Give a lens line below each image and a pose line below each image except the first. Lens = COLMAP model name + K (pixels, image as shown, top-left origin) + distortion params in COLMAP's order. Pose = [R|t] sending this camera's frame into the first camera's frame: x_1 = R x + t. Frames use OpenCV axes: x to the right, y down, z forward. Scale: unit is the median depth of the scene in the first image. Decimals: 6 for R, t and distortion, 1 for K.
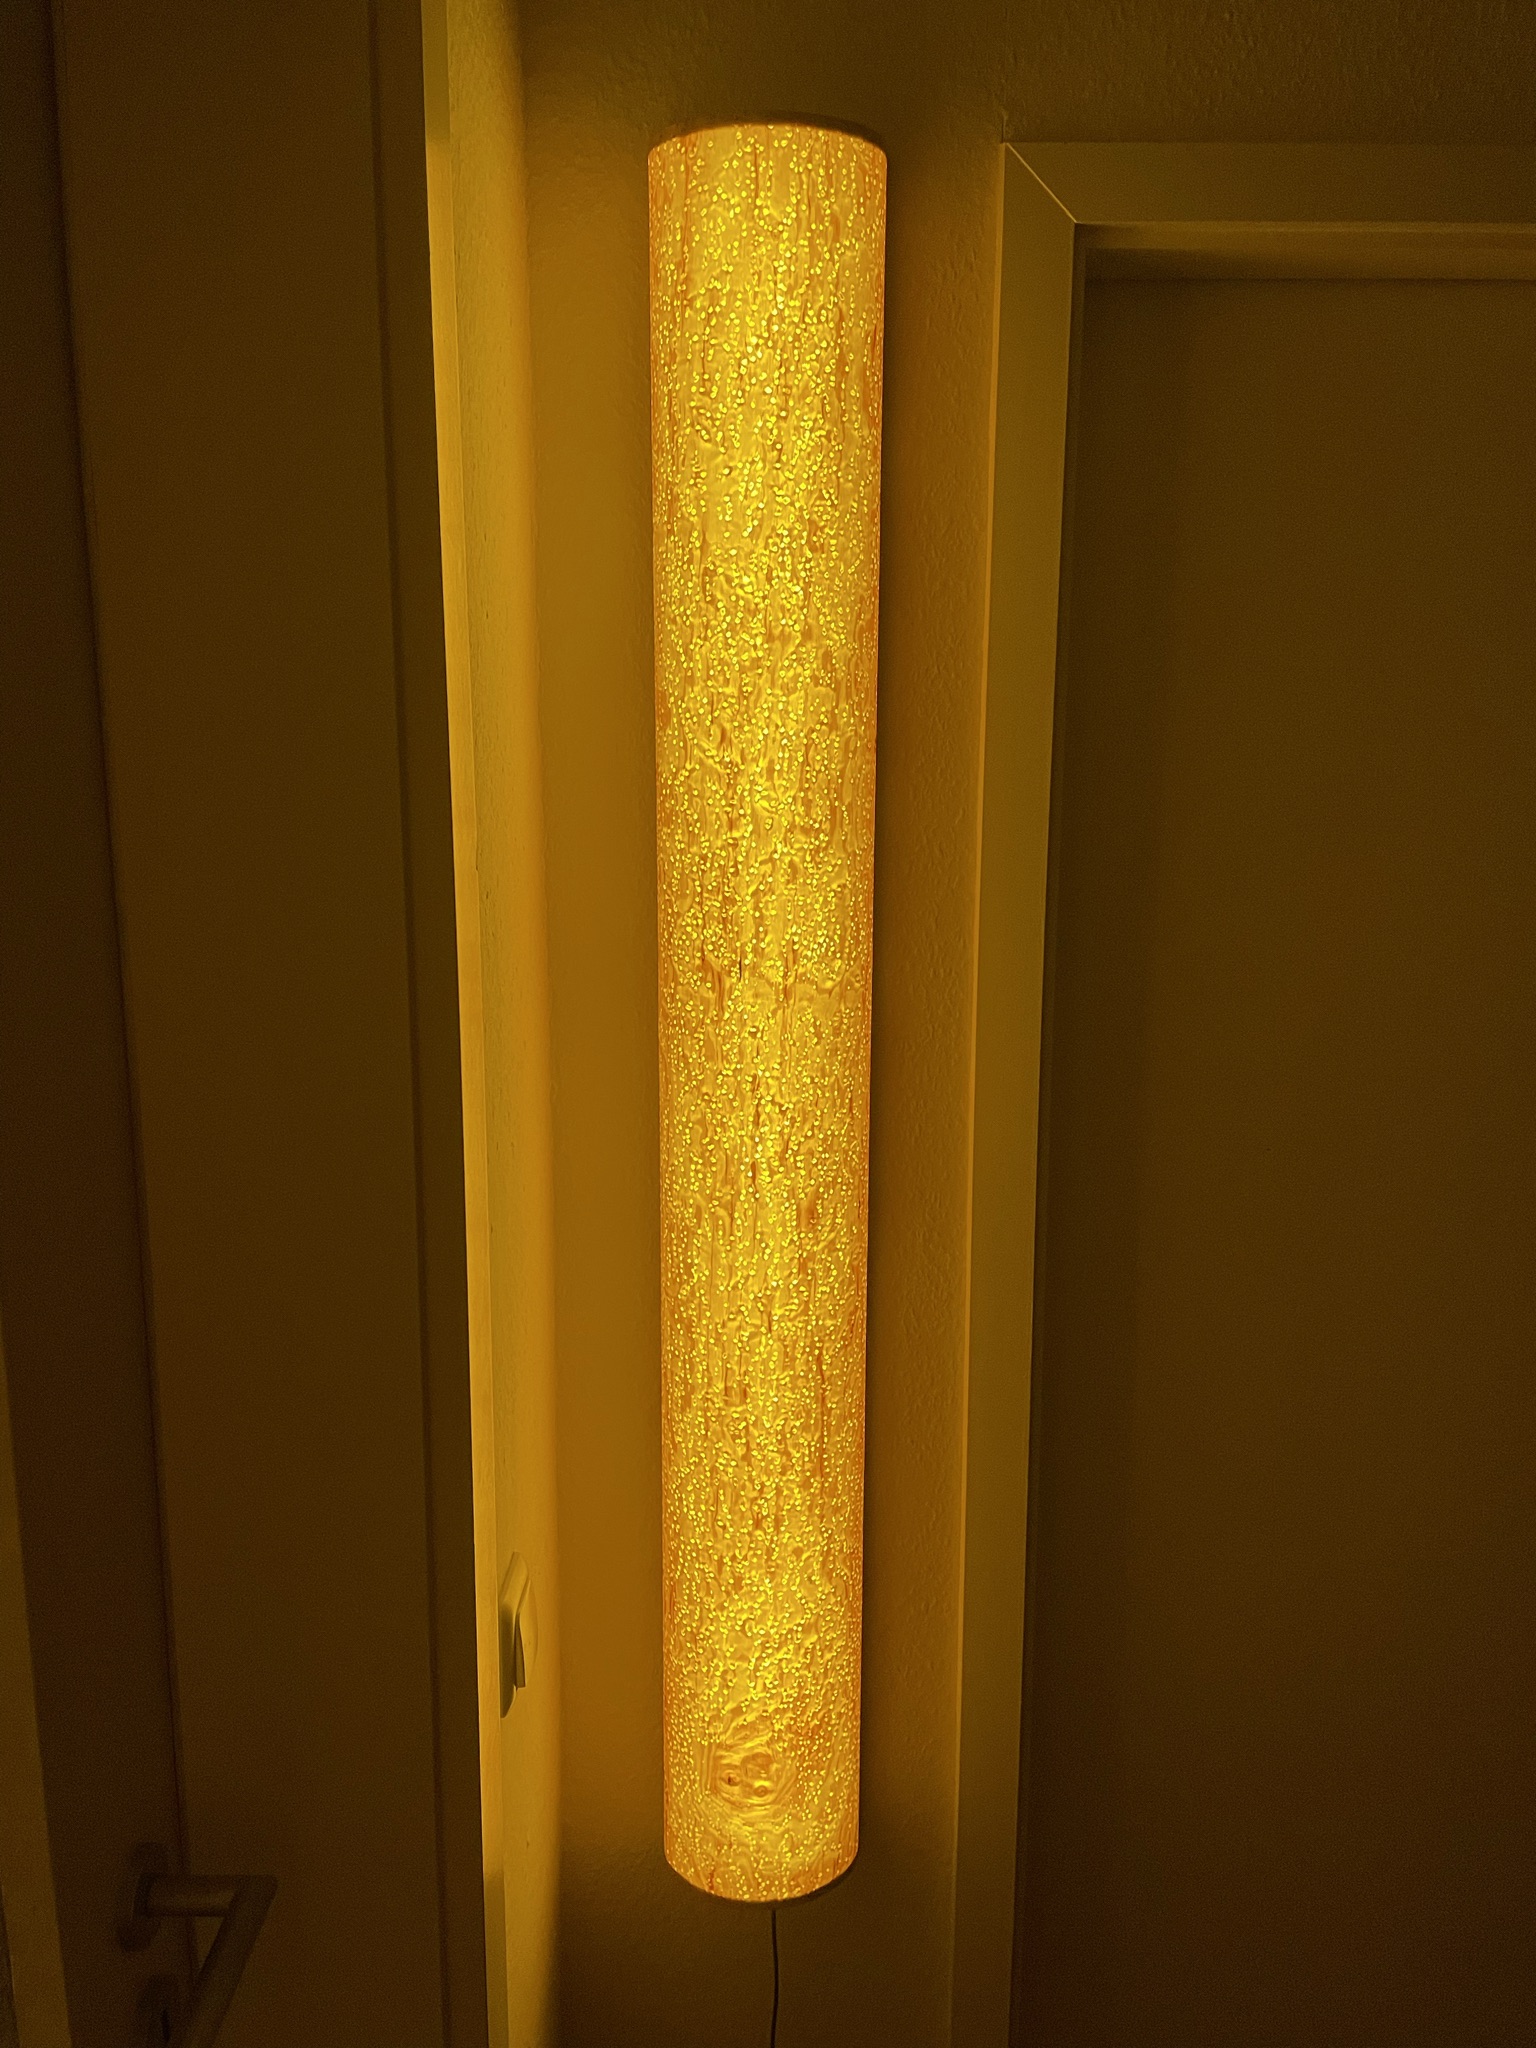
lens RADIAL K [[1557.0, 0, 765.6], [0, 1557.0, 983.2], [0, 0, 1]] dist [0.068138, -0.083916]
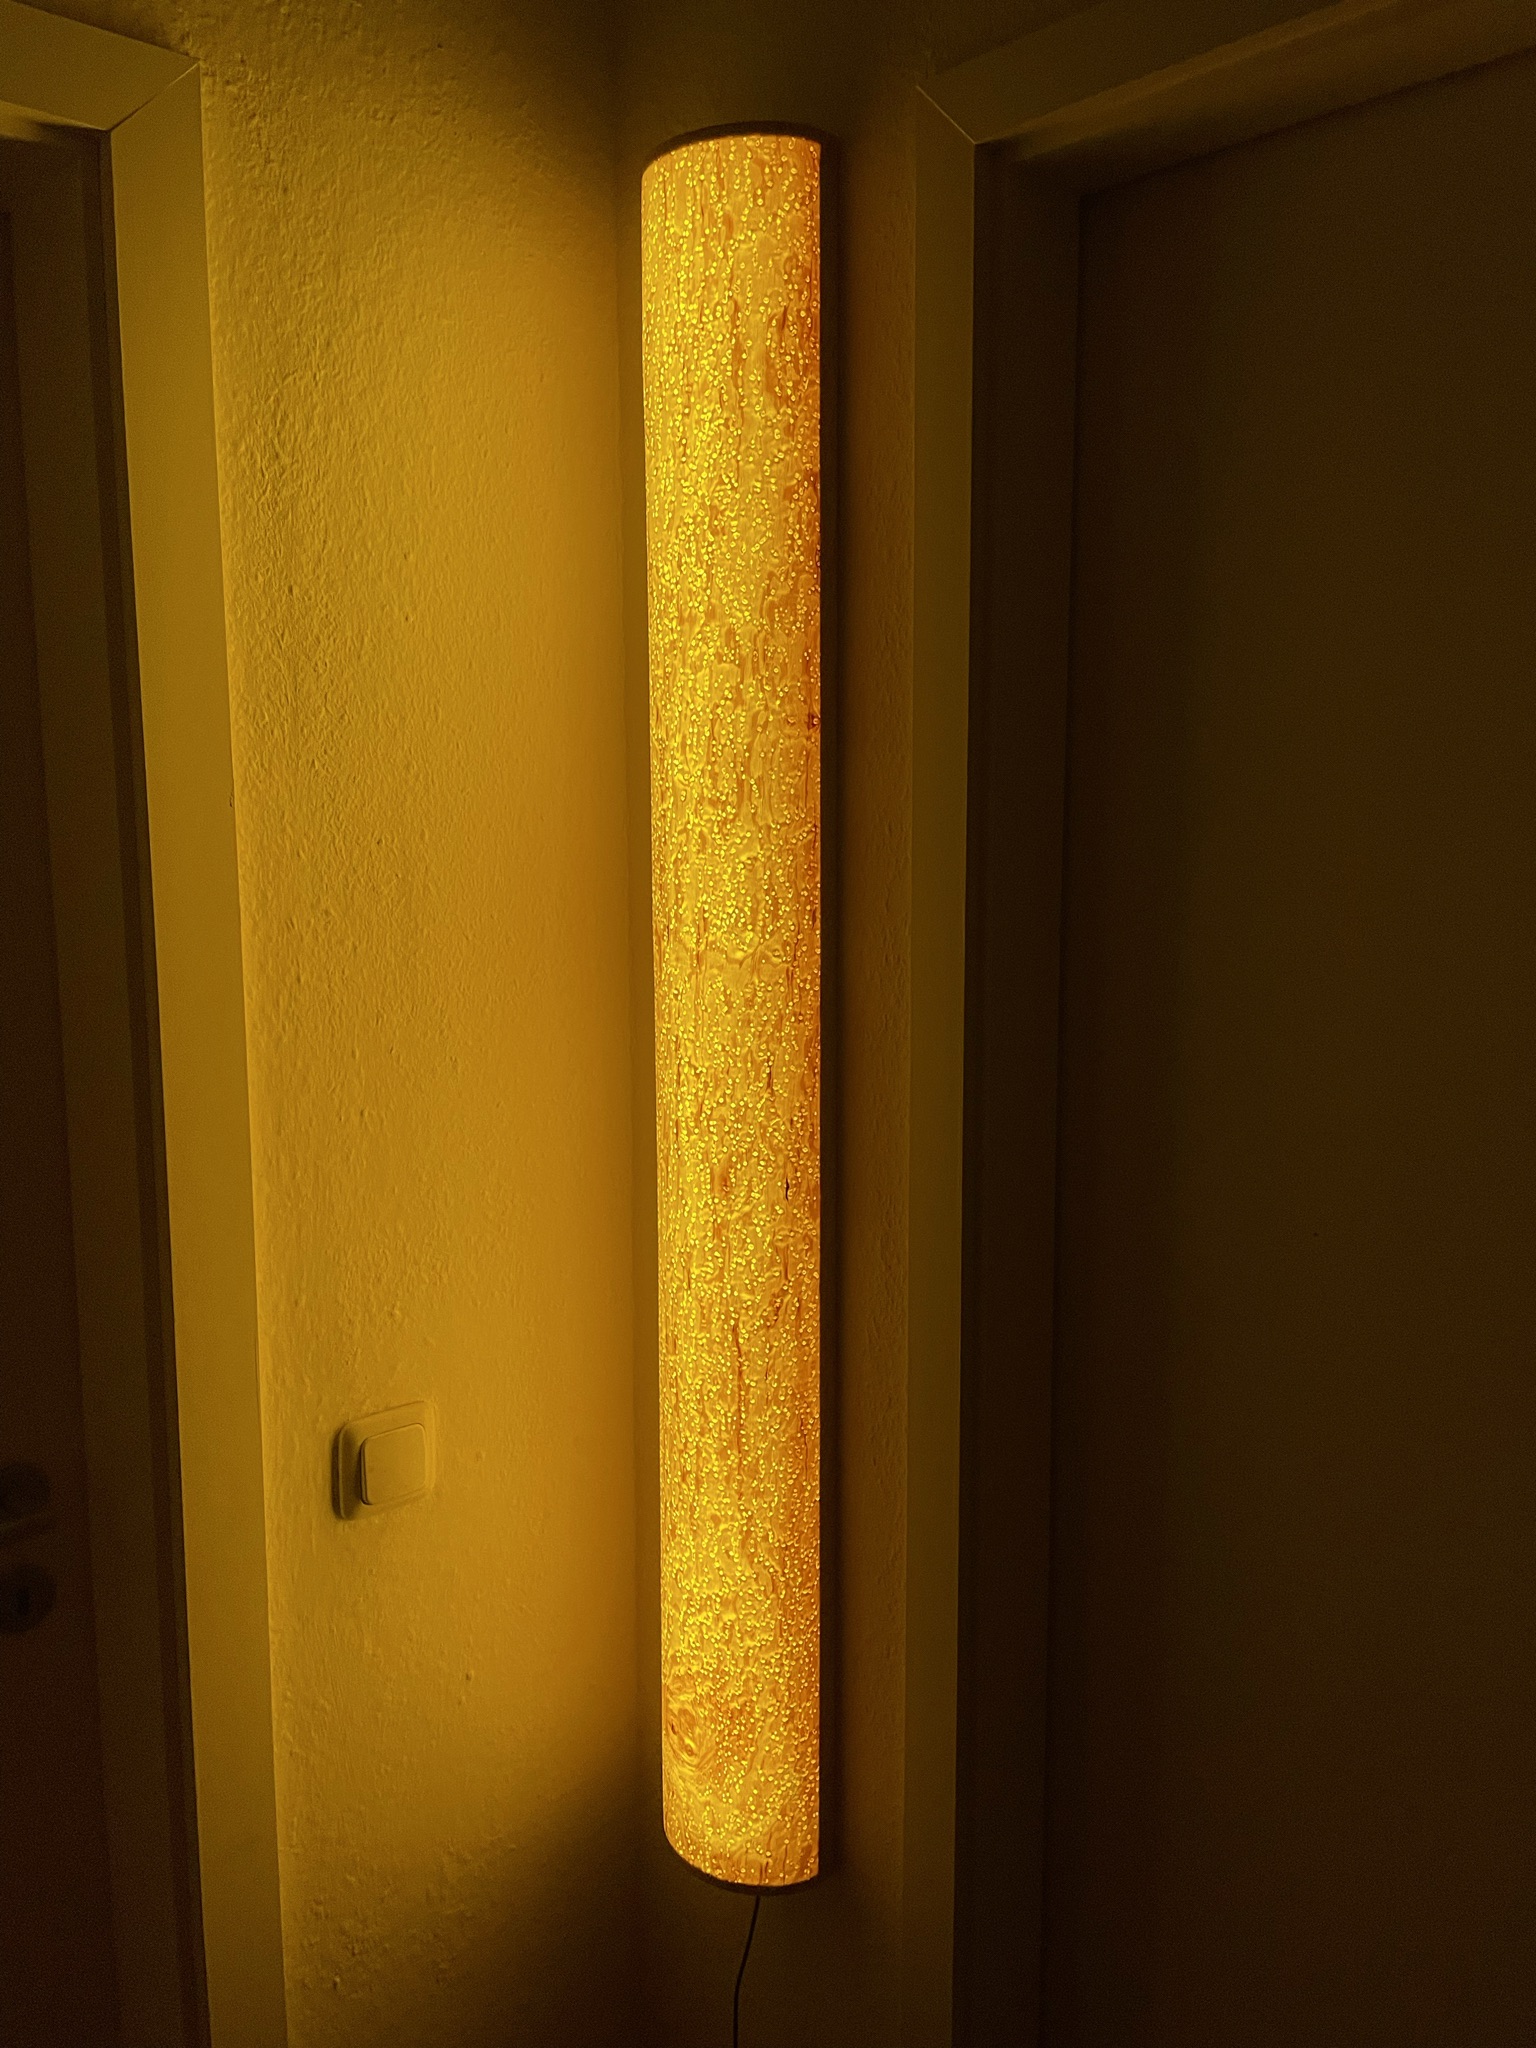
lens RADIAL K [[1557.0, 0, 765.6], [0, 1557.0, 983.2], [0, 0, 1]] dist [0.068138, -0.083916]
pose [[0.689147, 0.074440, -0.720788, 0.797386], [-0.117348, 0.993044, -0.009639, 0.027129], [0.715056, 0.091226, 0.693089, 0.312118]]
